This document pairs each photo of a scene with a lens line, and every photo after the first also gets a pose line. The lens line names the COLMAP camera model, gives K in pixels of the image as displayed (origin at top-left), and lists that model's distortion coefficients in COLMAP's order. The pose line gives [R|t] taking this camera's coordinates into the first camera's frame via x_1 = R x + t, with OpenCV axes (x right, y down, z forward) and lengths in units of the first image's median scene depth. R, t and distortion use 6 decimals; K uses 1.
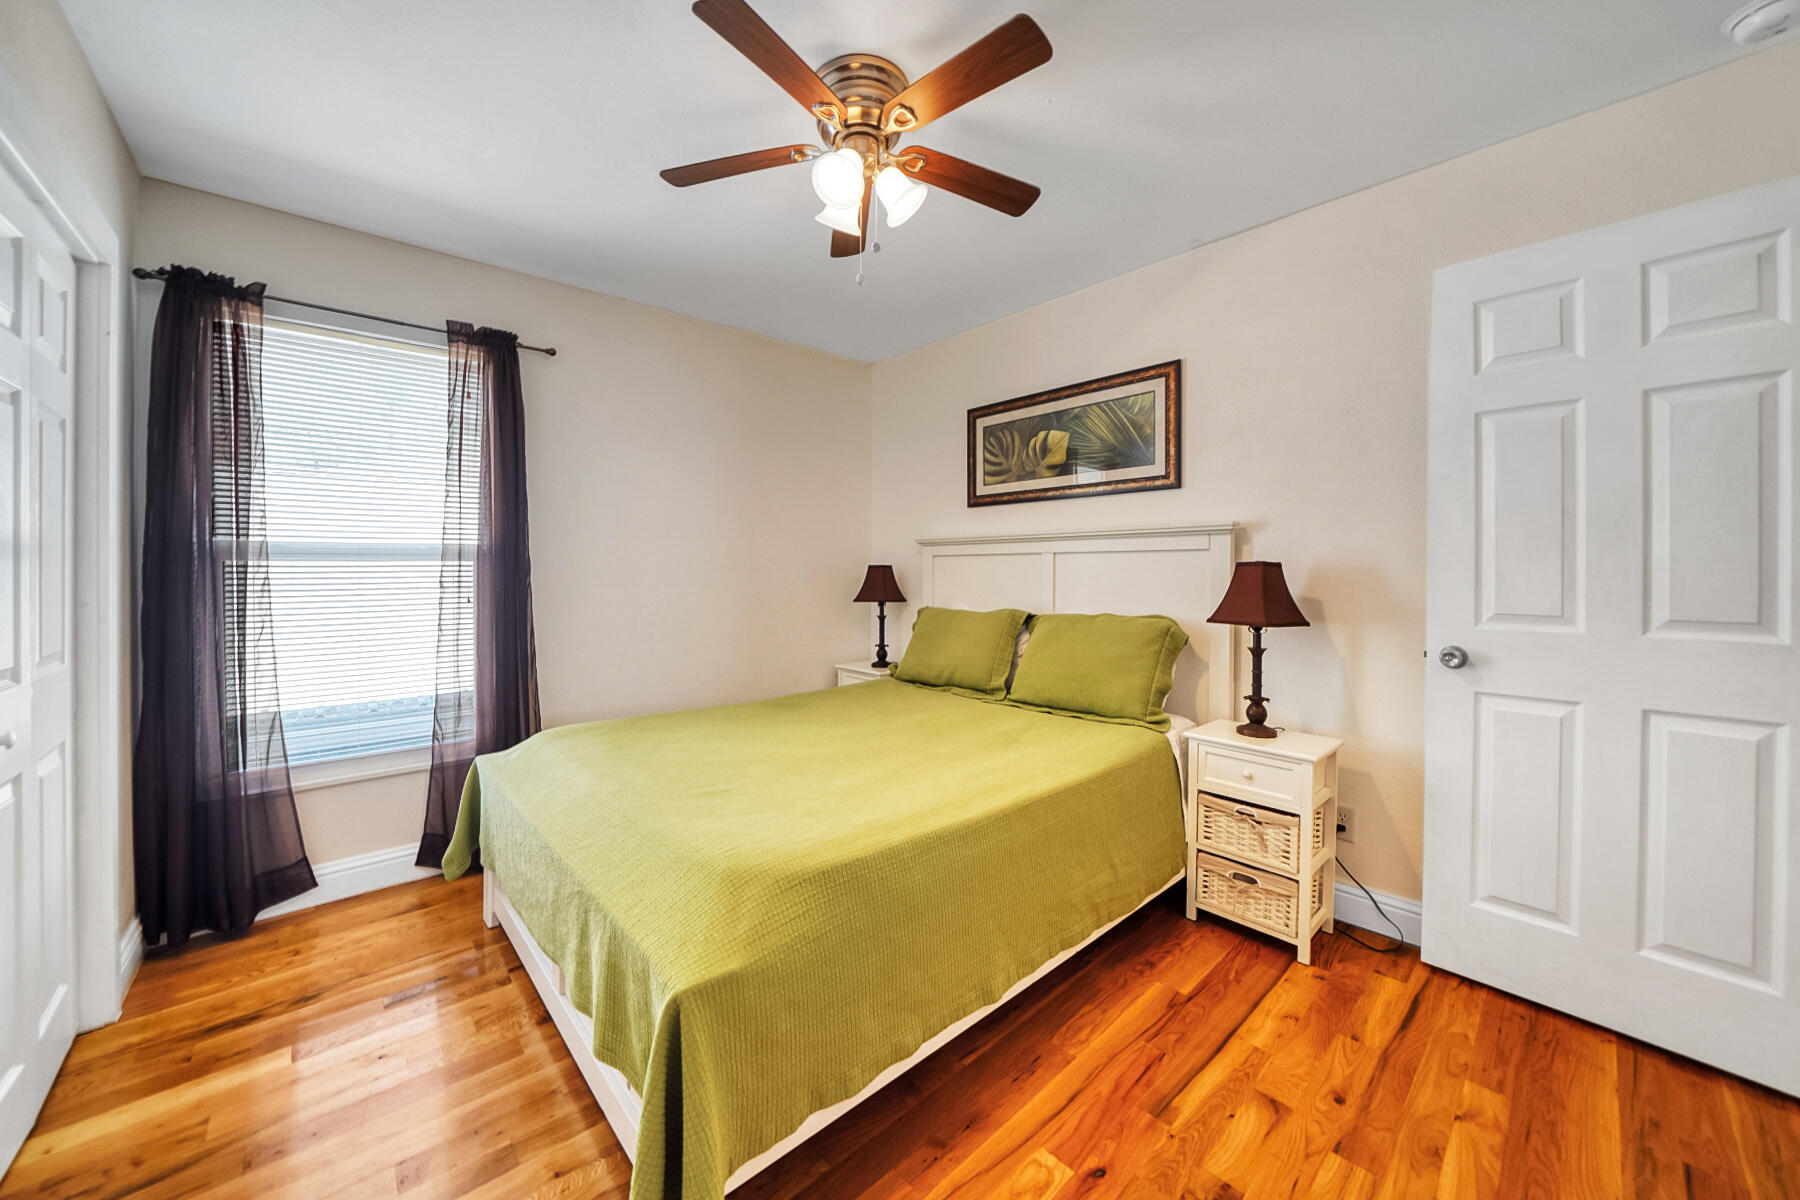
lens RADIAL K [[655.6, 0, 899.0], [0, 655.6, 569.9], [0, 0, 1]] dist [-0.007600, -0.000051]
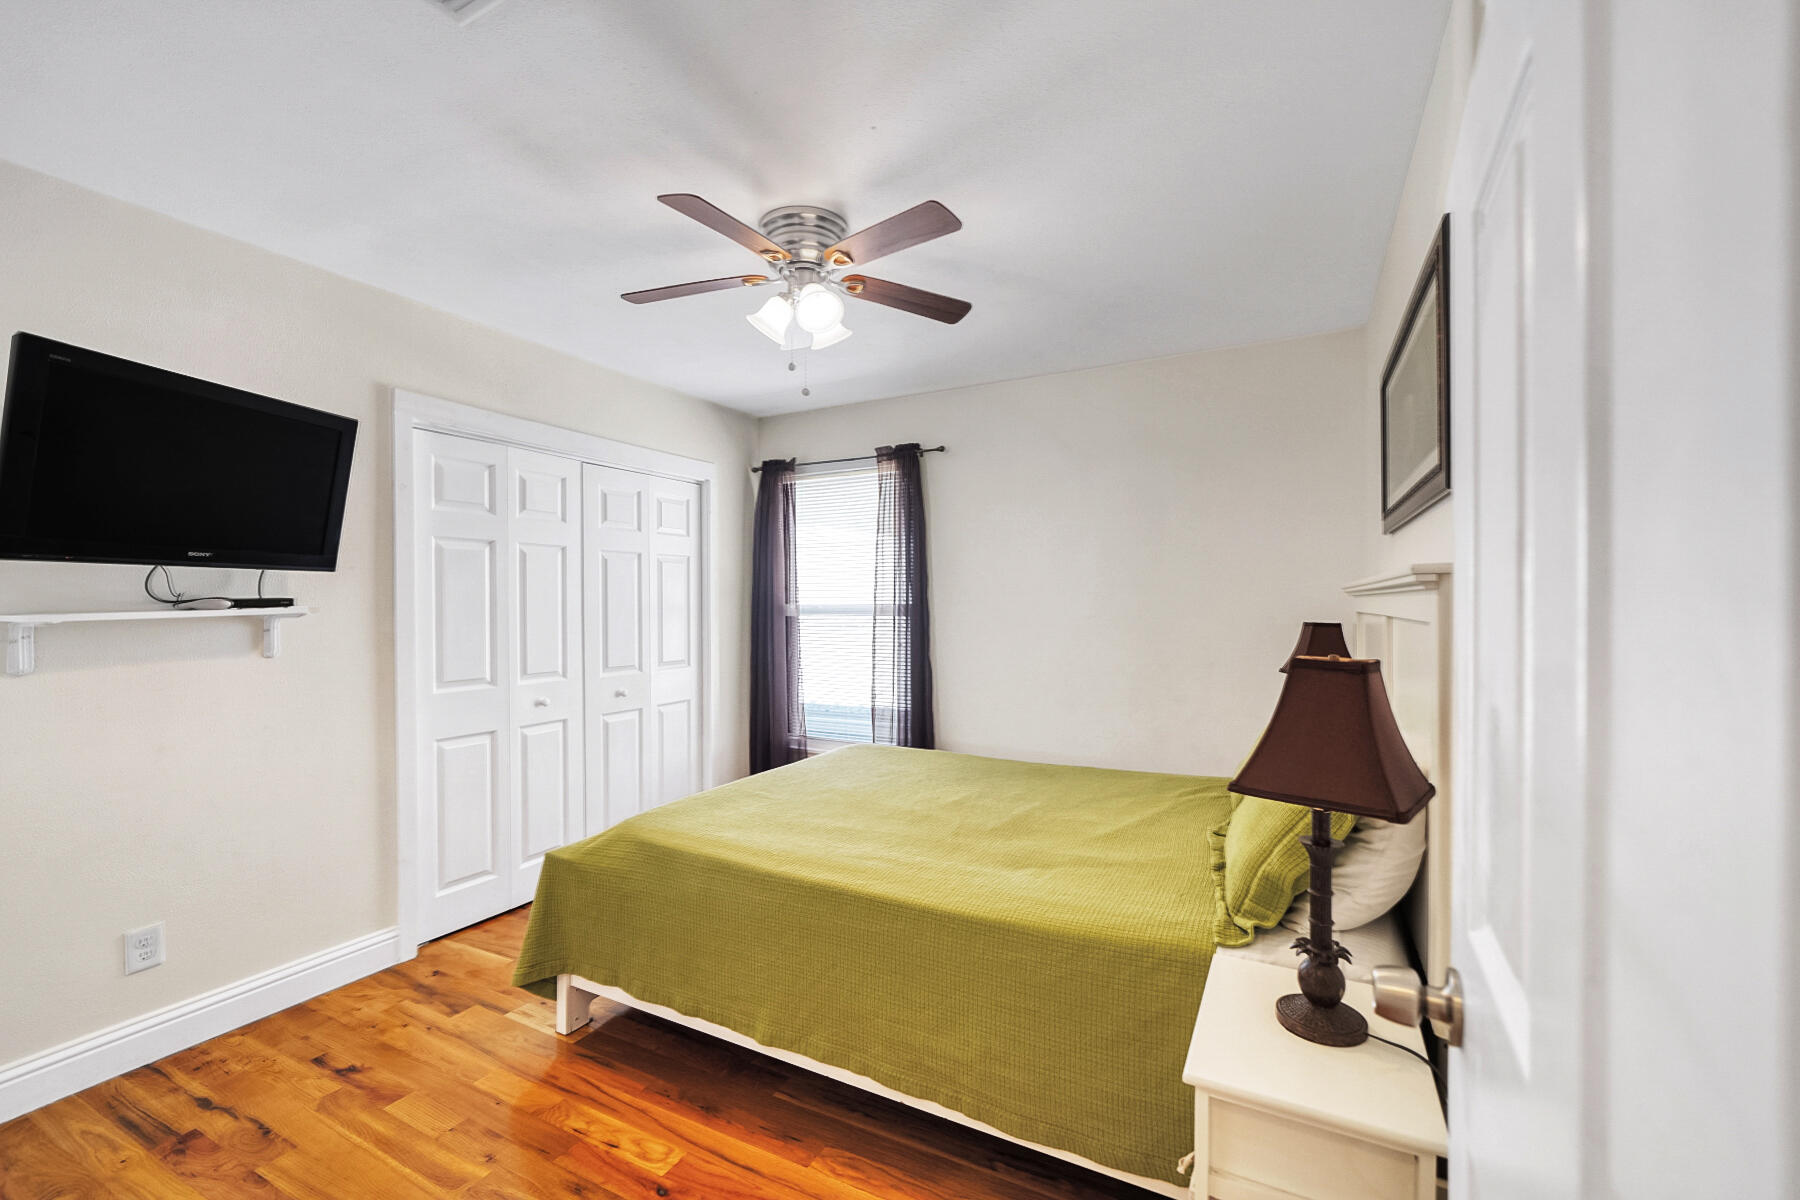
lens RADIAL K [[721.3, 0, 897.9], [0, 721.3, 609.8], [0, 0, 1]] dist [-0.002003, -0.000100]
pose [[0.360753, 0.007836, -0.932628, 0.910595], [-0.002133, 0.999969, 0.007577, -0.044000], [0.932659, -0.000744, 0.360759, 0.534233]]
